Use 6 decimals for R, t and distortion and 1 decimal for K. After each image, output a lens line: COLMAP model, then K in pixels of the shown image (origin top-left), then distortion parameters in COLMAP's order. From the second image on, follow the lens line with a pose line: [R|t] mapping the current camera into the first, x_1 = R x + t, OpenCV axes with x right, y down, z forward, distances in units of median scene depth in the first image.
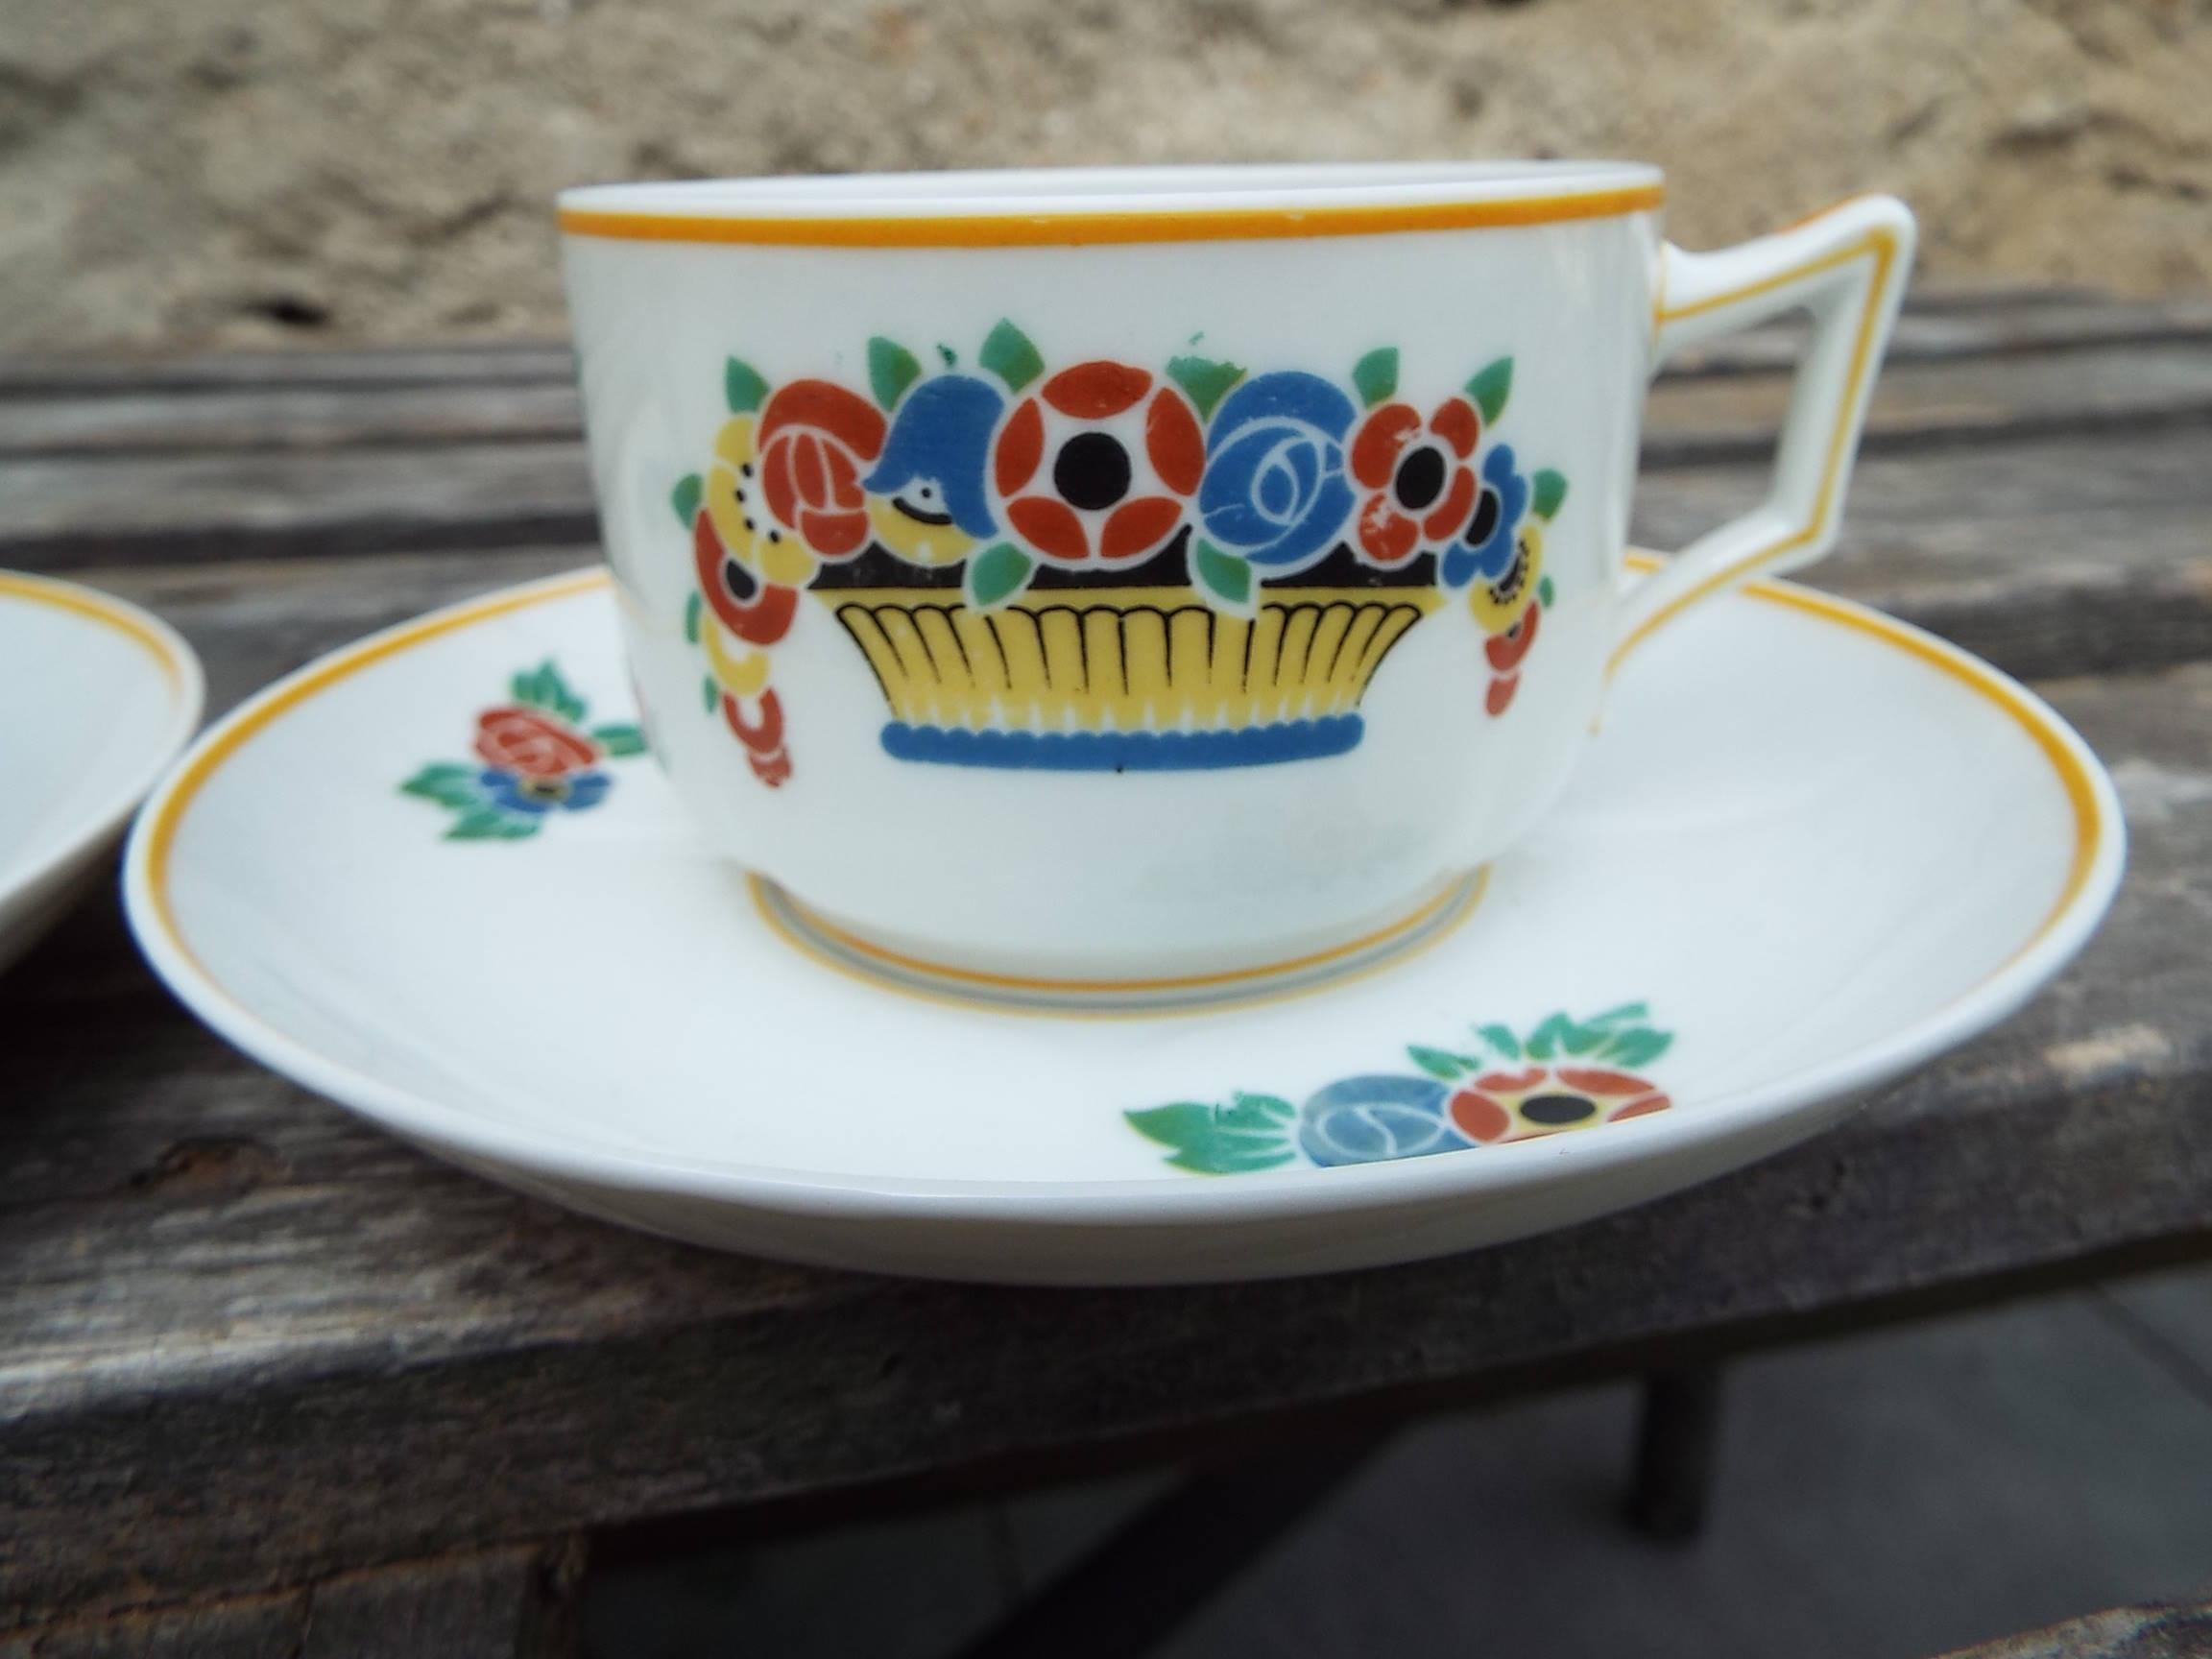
lens RADIAL K [[1595.7, 0, 1111.1], [0, 1595.7, 832.3], [0, 0, 1]] dist [0.005193, -0.007255]
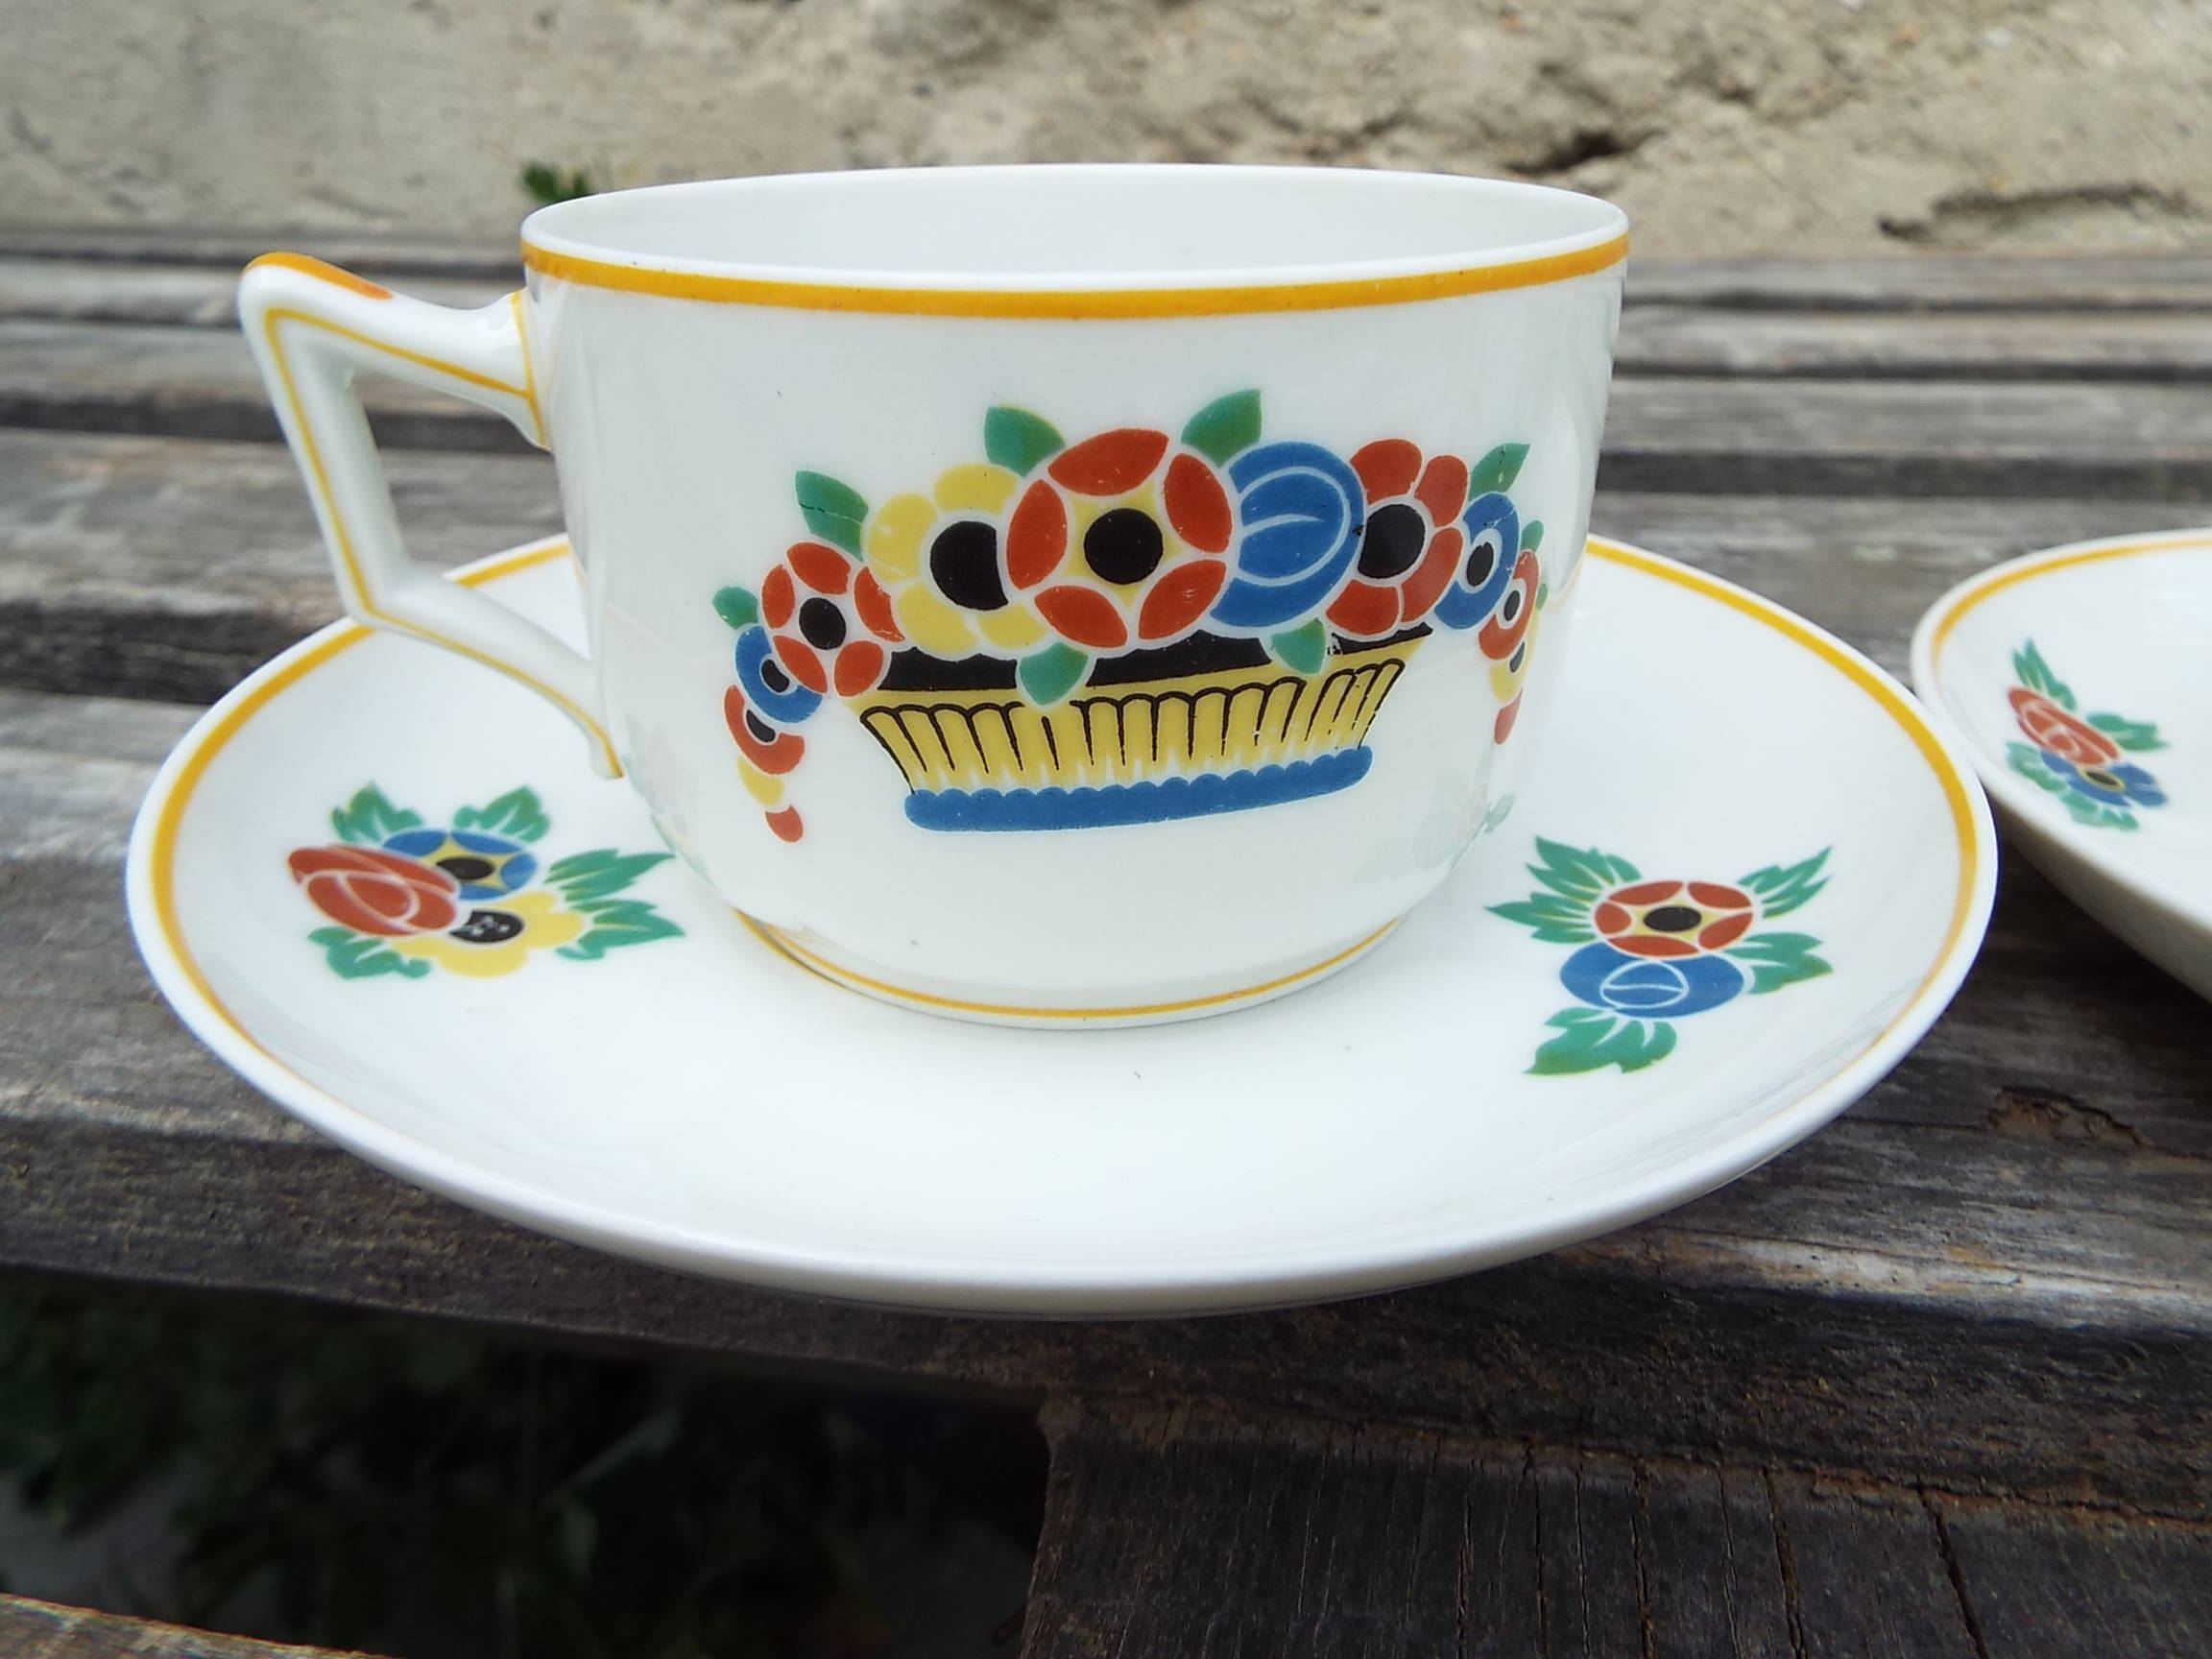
lens RADIAL K [[1595.7, 0, 1111.1], [0, 1595.7, 832.3], [0, 0, 1]] dist [0.005193, -0.007255]
pose [[0.934409, 0.158263, -0.319112, -0.951660], [-0.140112, 0.986962, 0.079214, 0.022617], [0.327488, -0.029307, 0.944401, -0.272872]]
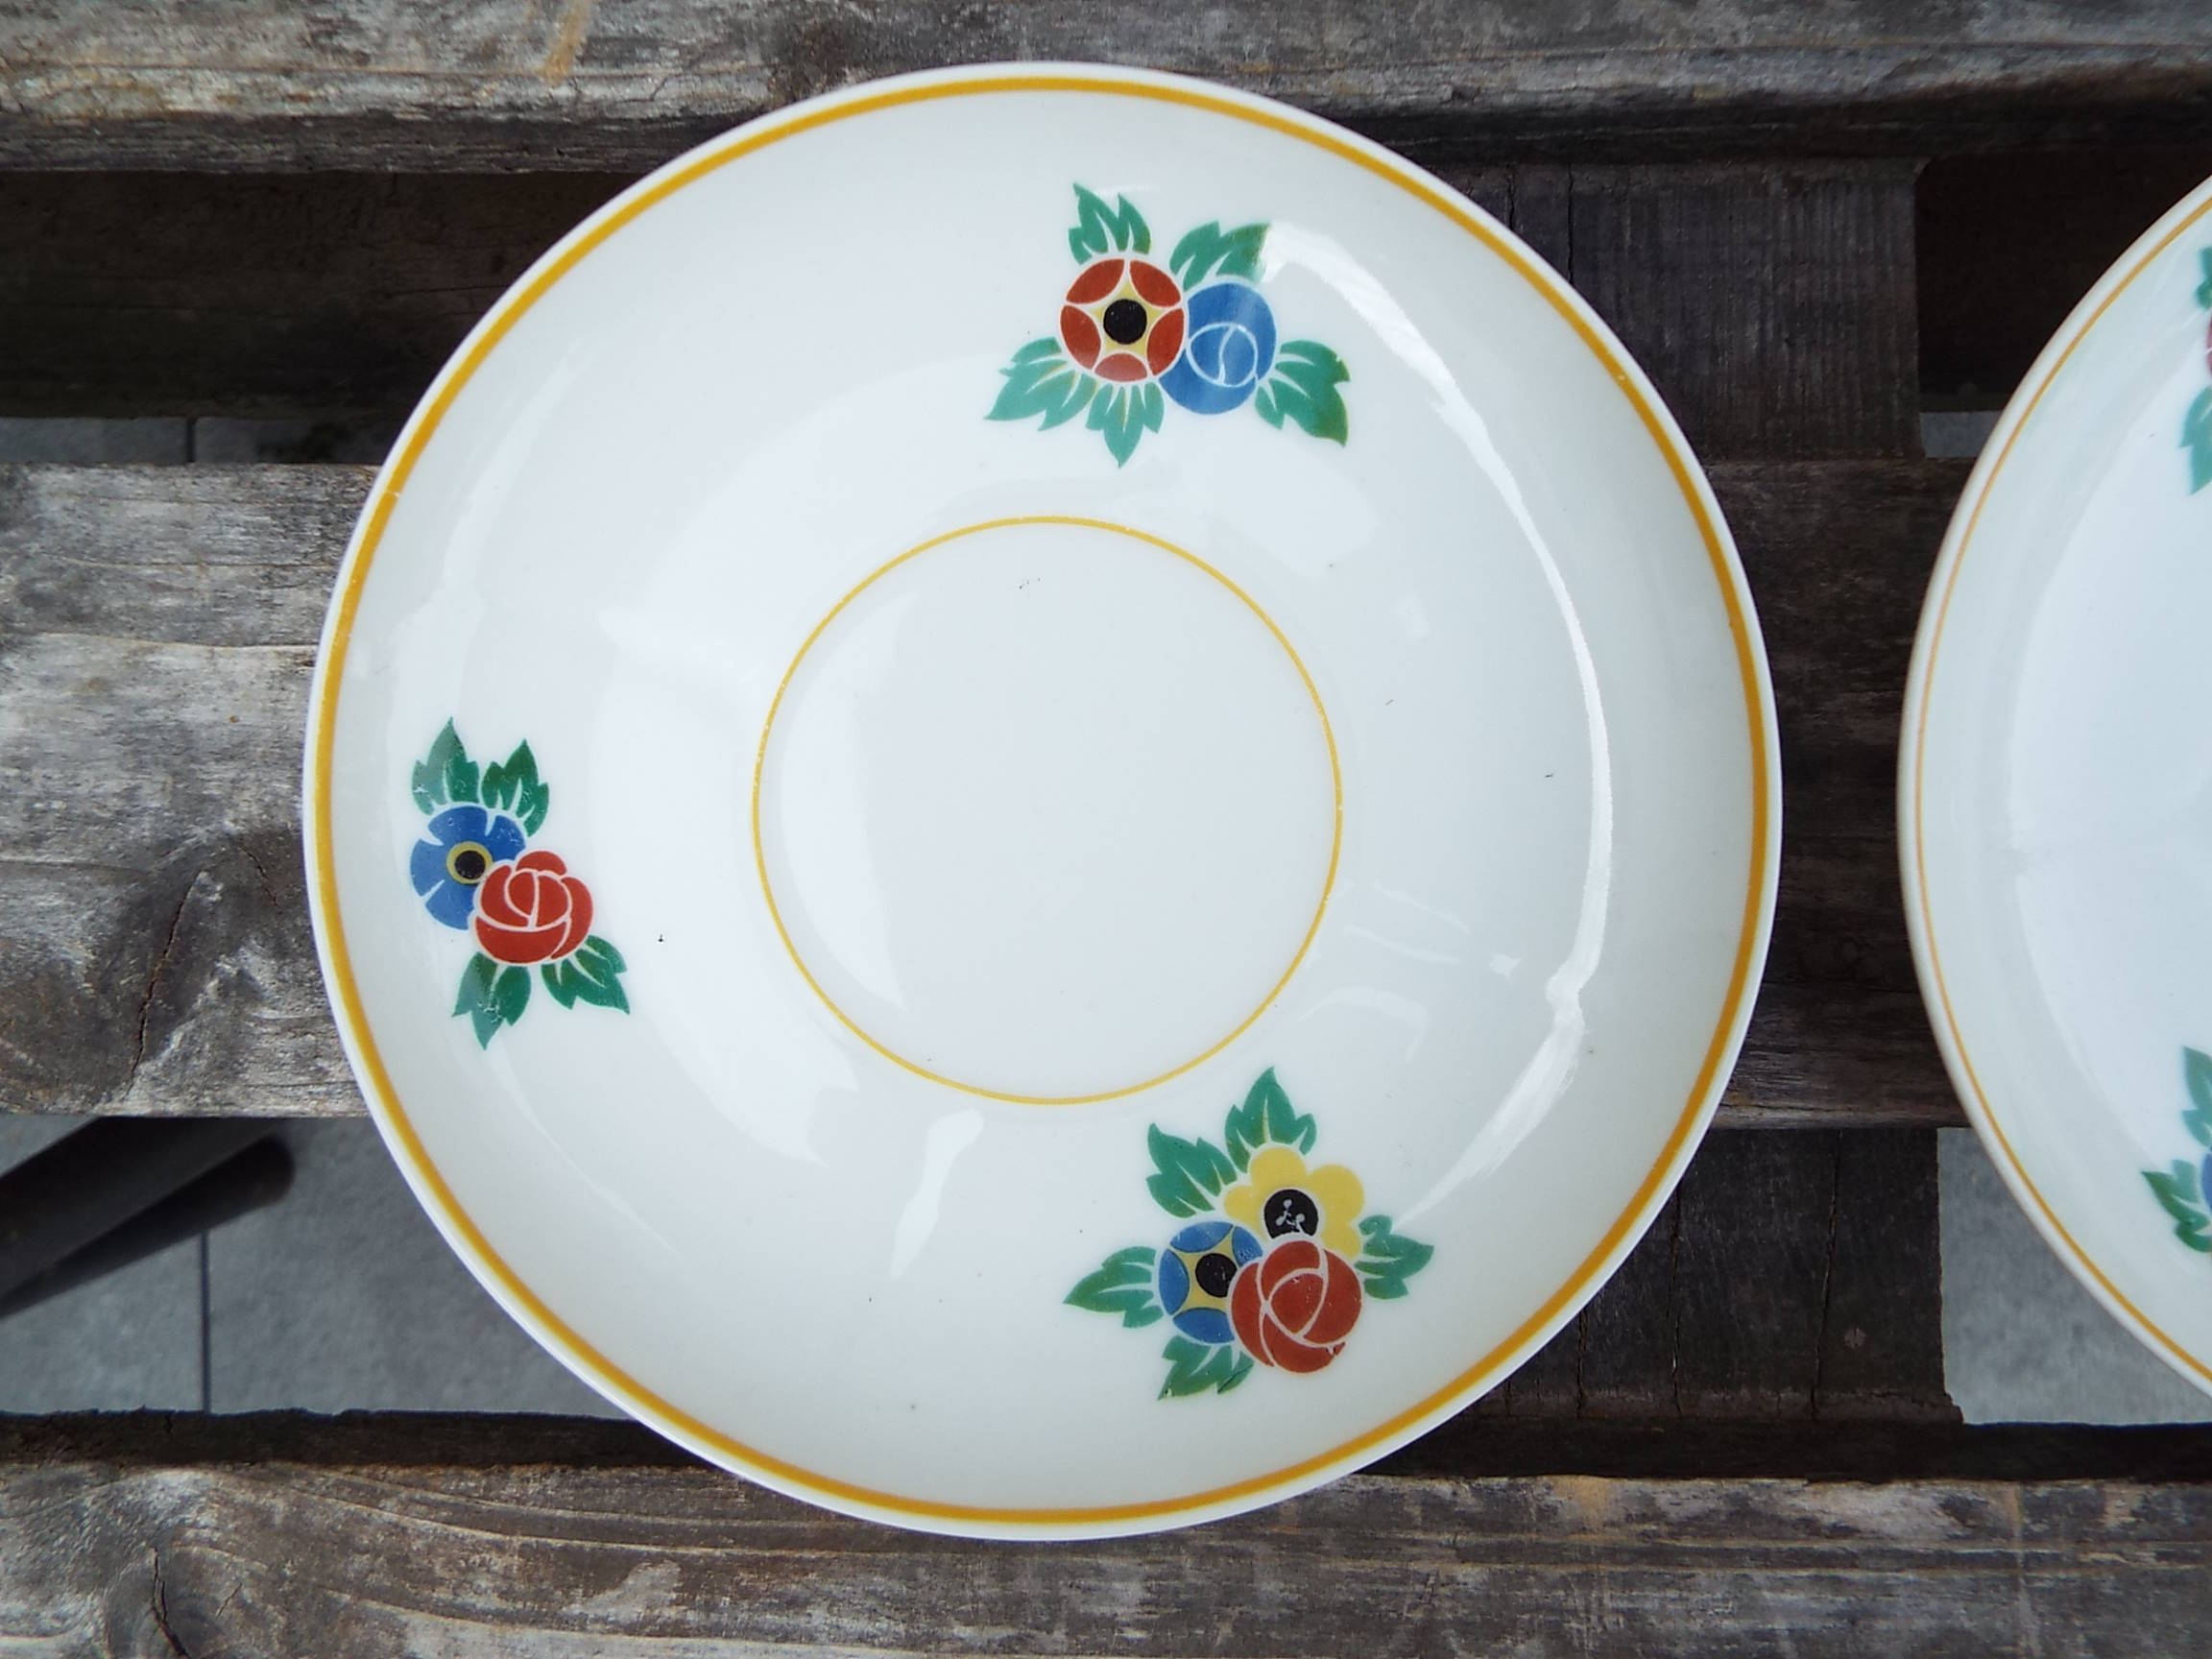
lens RADIAL K [[1563.8, 0, 1106.0], [0, 1563.8, 829.5], [0, 0, 1]] dist [-0.008572, -0.007271]
pose [[0.976706, 0.212162, -0.032150, -1.424489], [-0.052059, 0.379624, 0.923675, -1.430049], [0.208173, -0.900485, 0.381826, 0.397606]]
